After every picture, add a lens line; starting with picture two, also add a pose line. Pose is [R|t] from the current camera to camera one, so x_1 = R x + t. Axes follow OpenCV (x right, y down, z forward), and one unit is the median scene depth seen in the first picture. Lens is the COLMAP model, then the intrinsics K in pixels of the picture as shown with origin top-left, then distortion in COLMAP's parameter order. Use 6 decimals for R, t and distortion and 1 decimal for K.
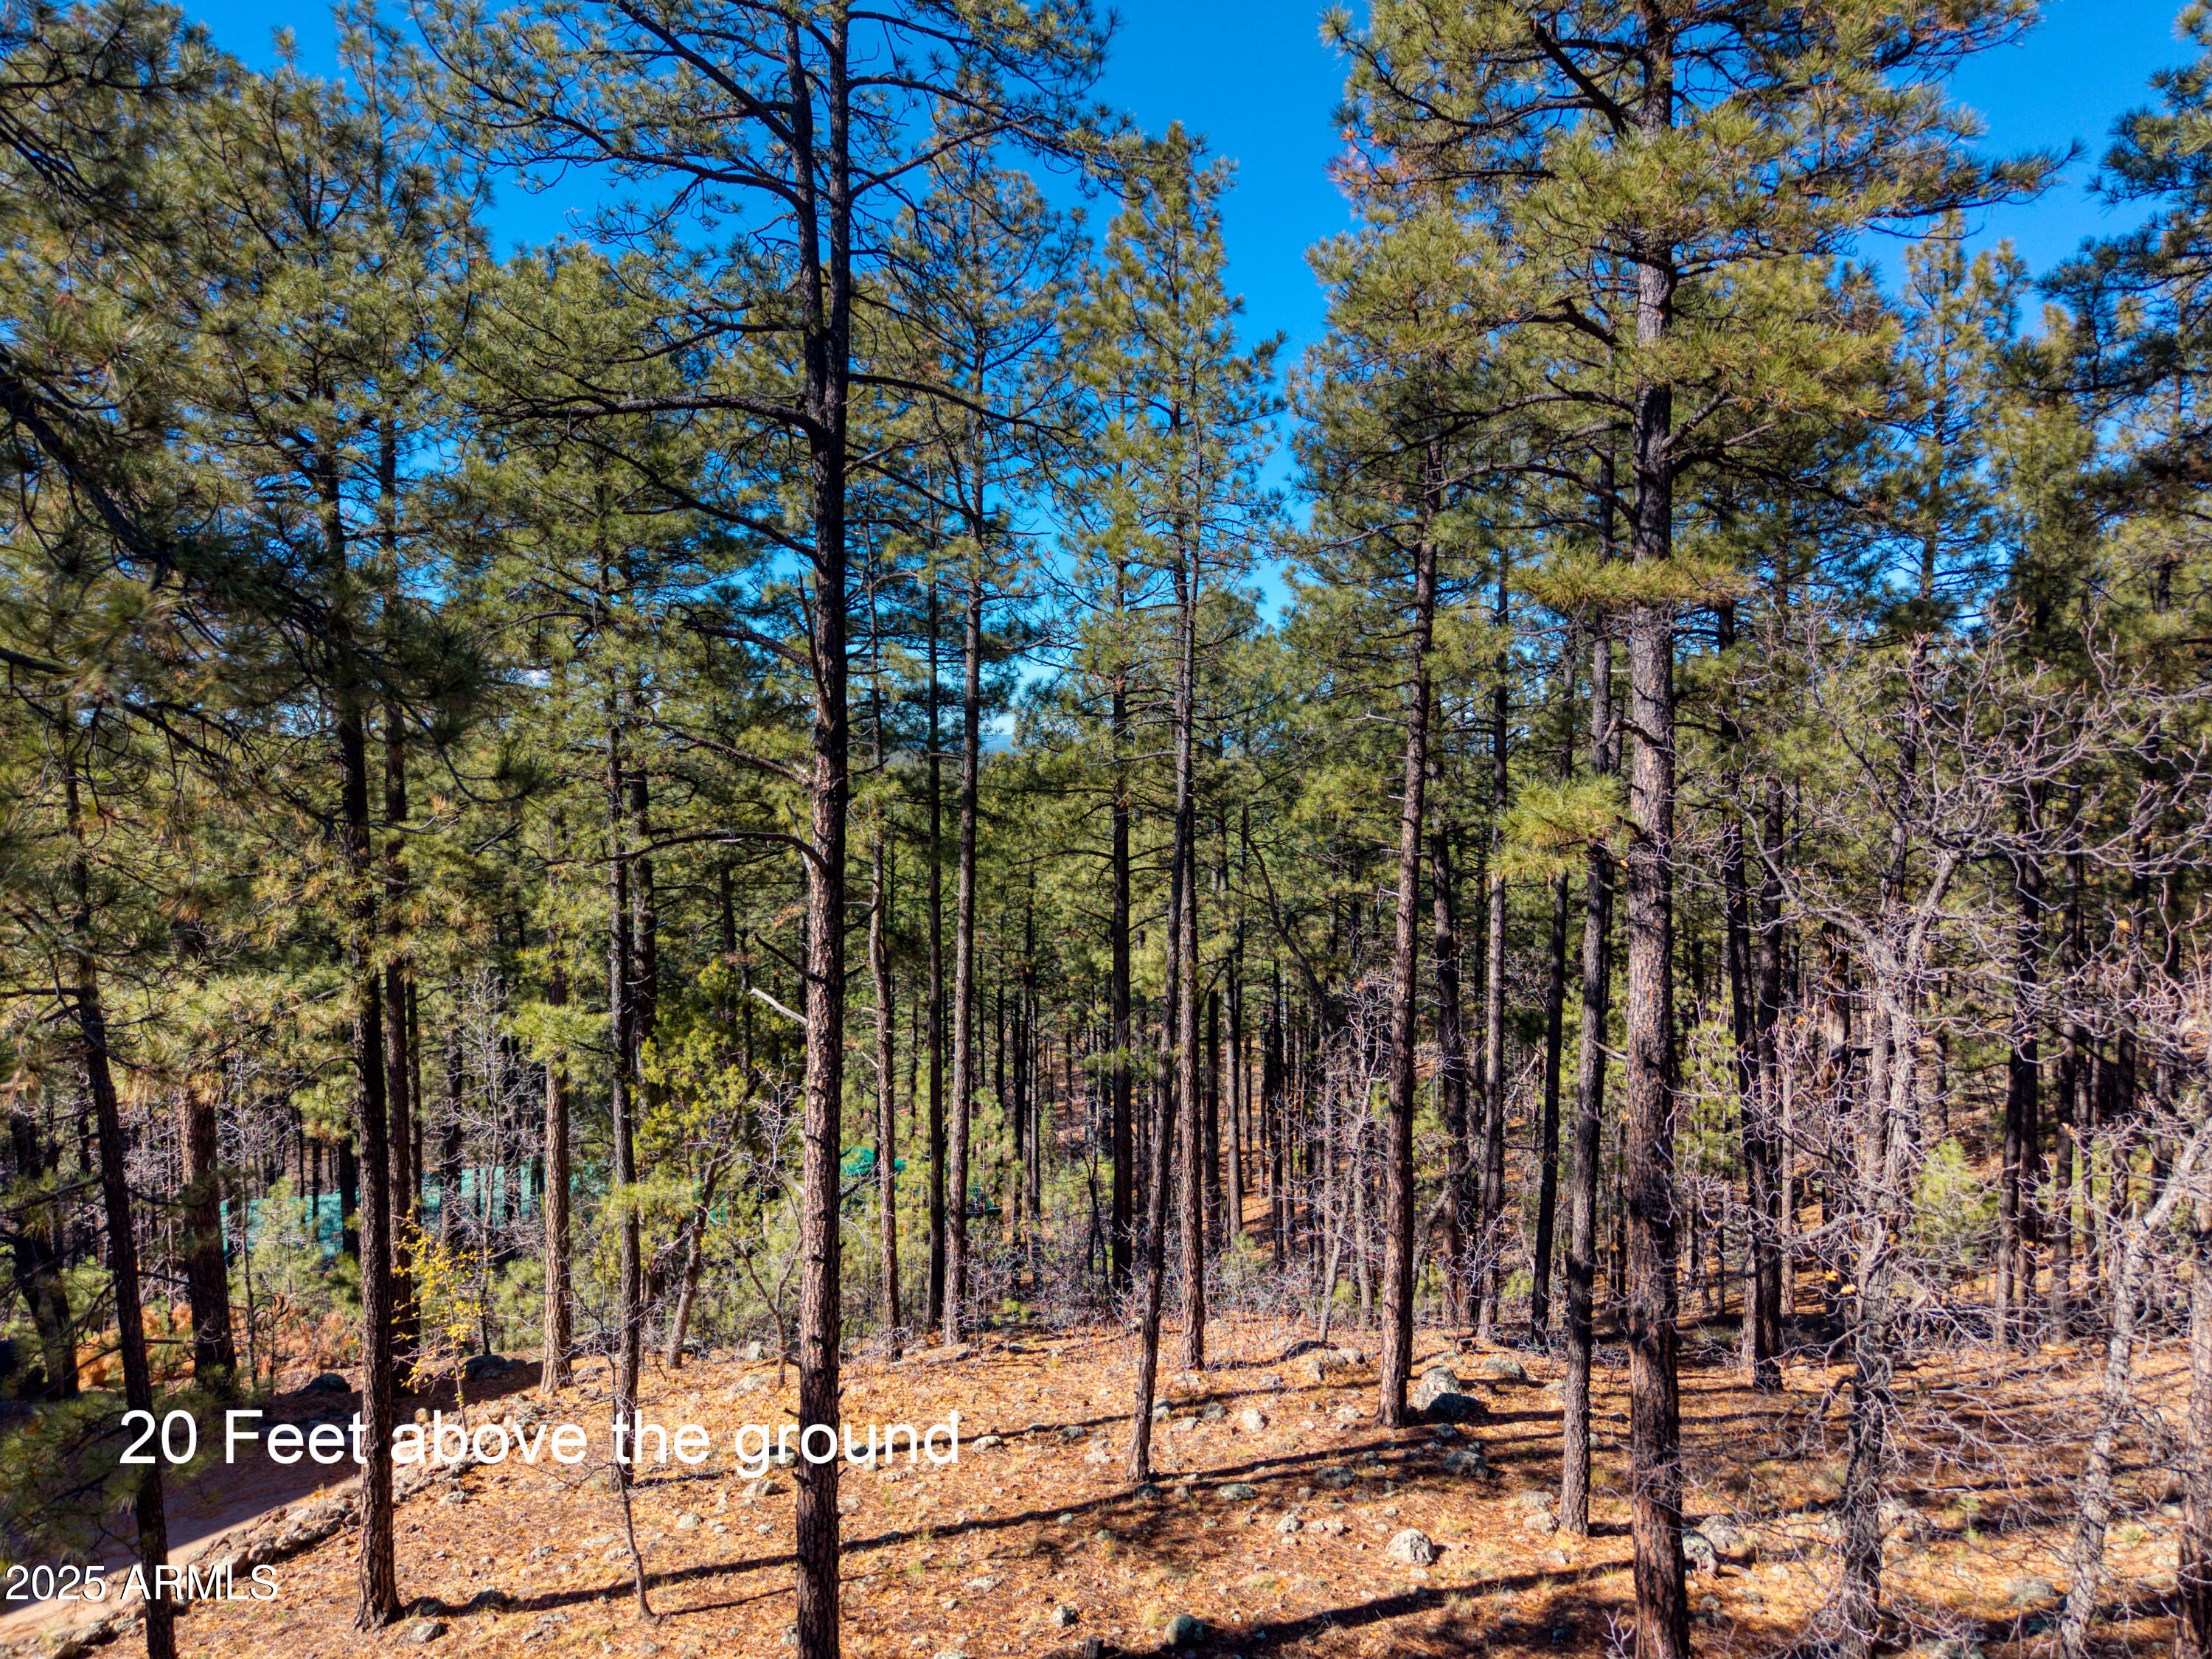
lens RADIAL K [[1547.2, 0, 1105.2], [0, 1547.2, 829.8], [0, 0, 1]] dist [0.024024, -0.025848]
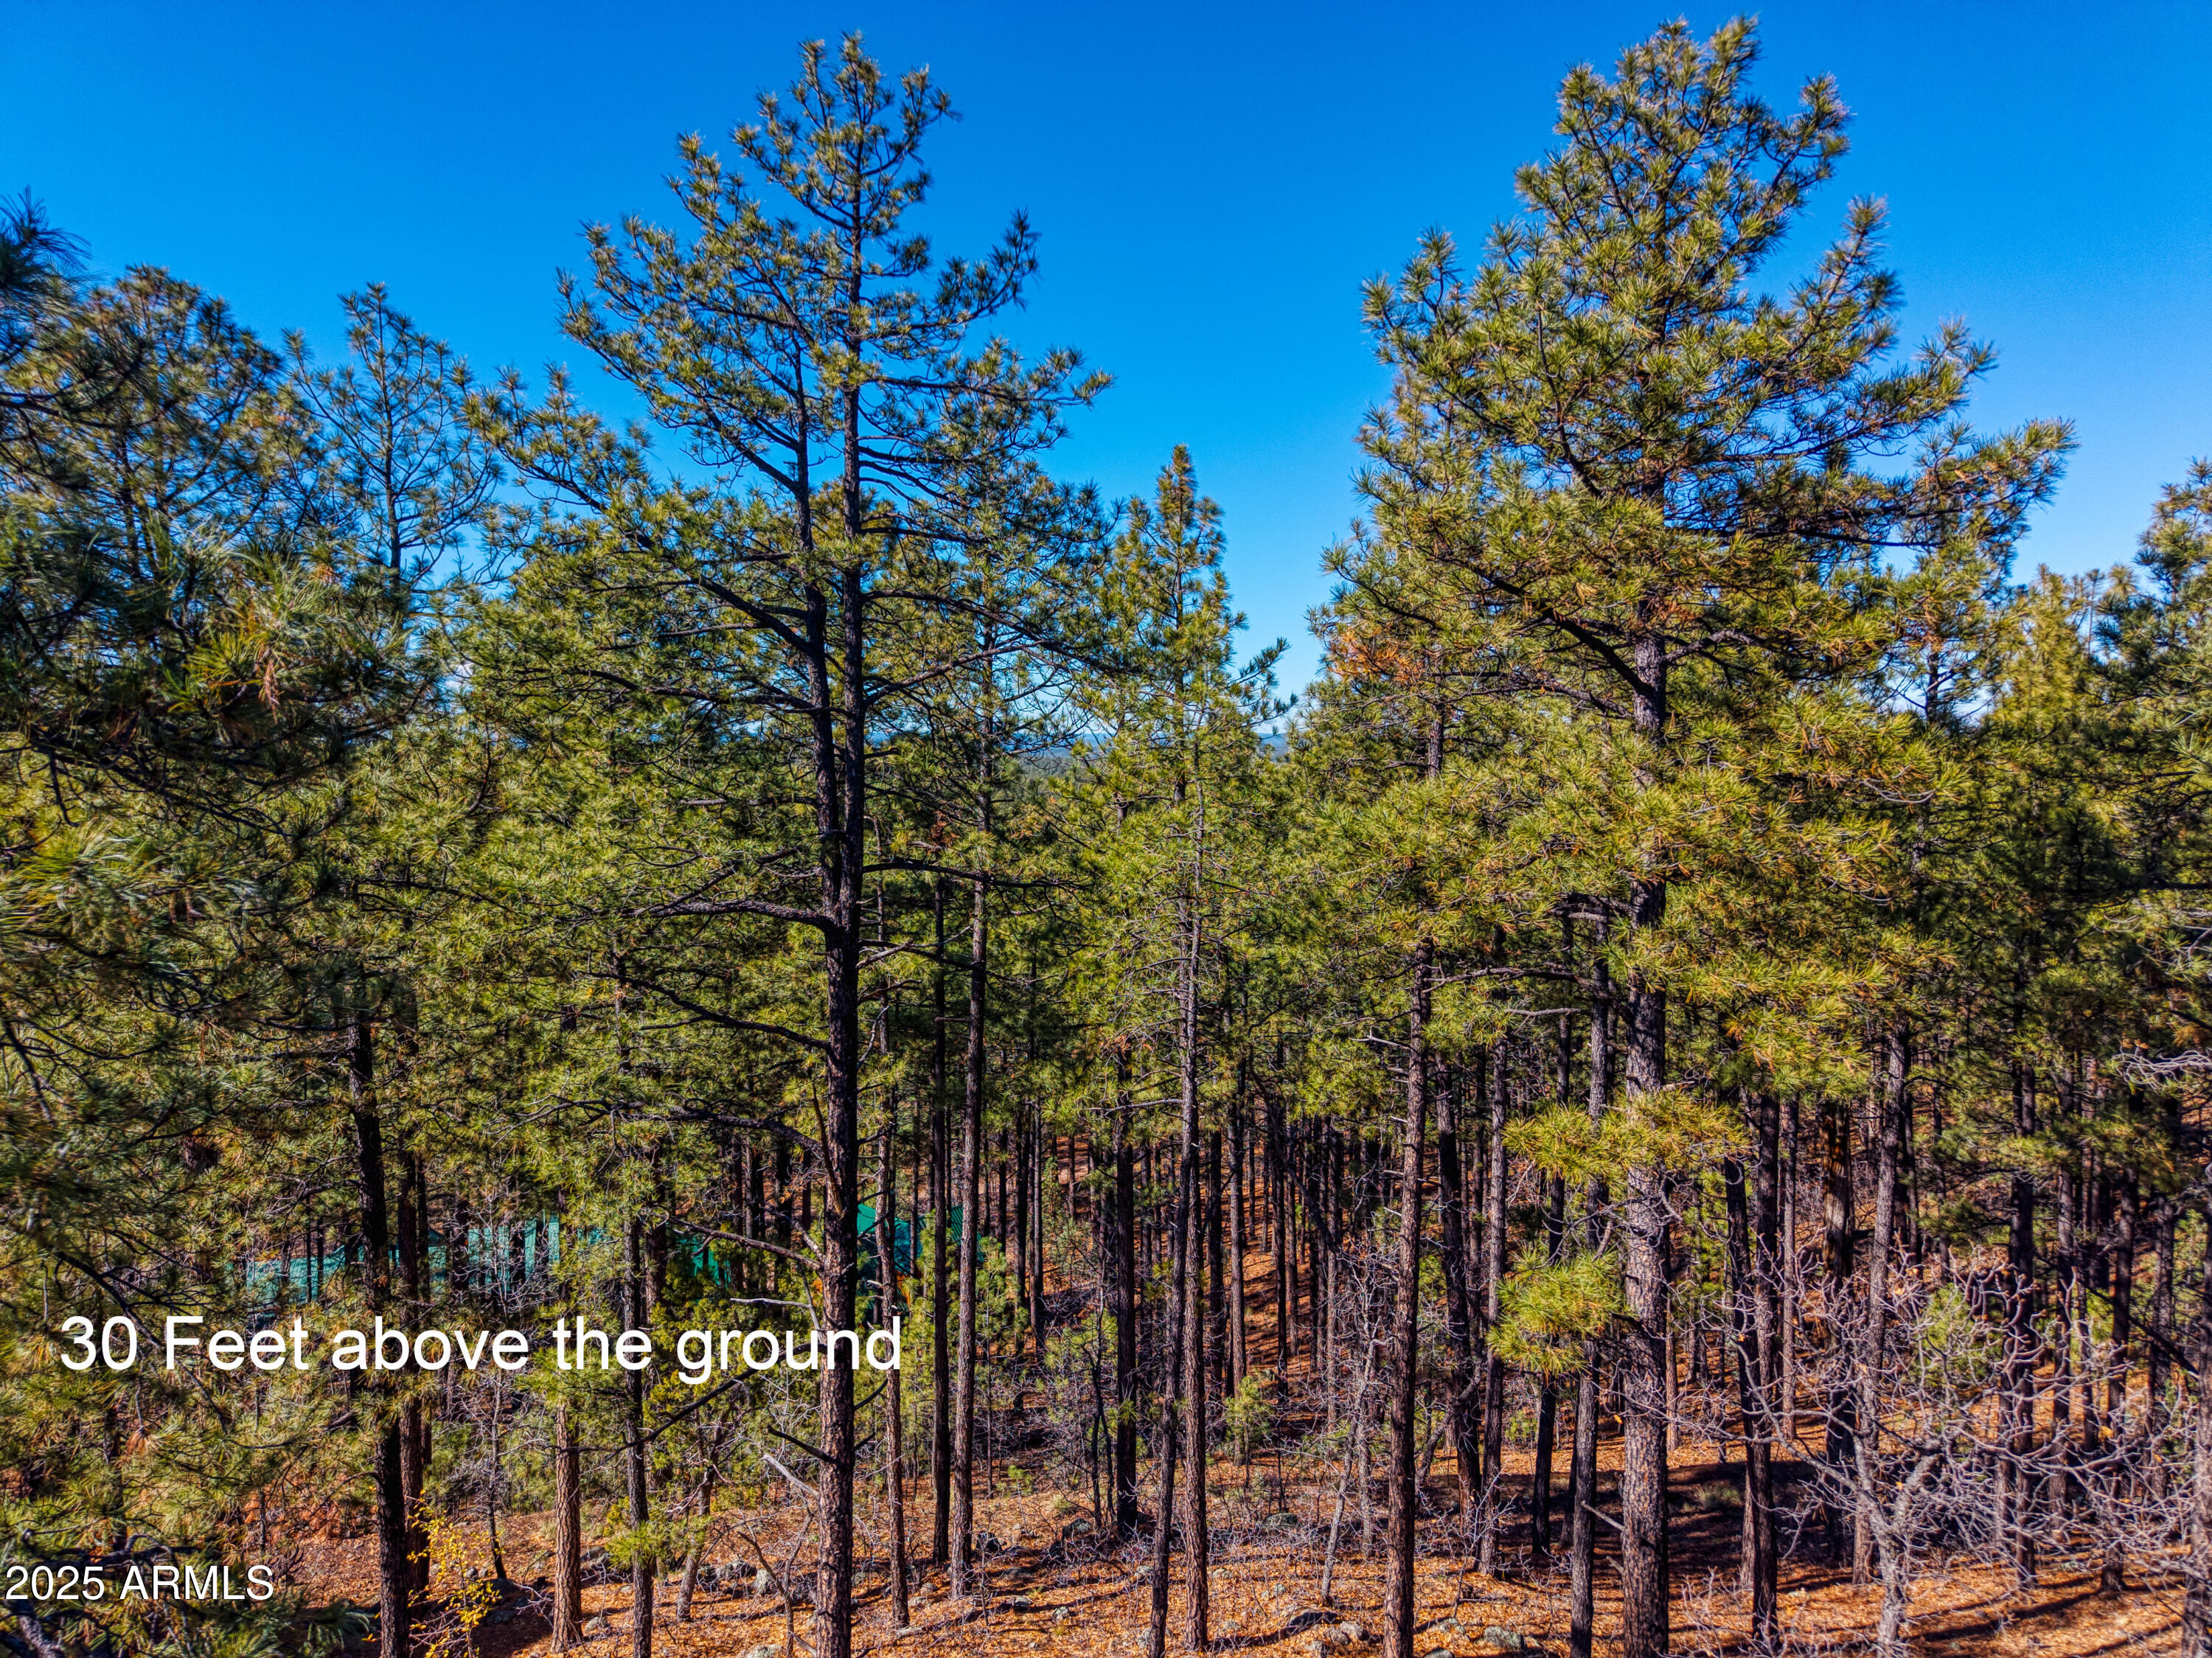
lens RADIAL K [[1547.1, 0, 1106.3], [0, 1547.1, 833.8], [0, 0, 1]] dist [0.024024, -0.025848]
pose [[0.999999, 0.001118, -0.001094, -0.001767], [-0.001121, 0.999996, -0.002508, -0.219072], [0.001091, 0.002510, 0.999996, -0.015681]]
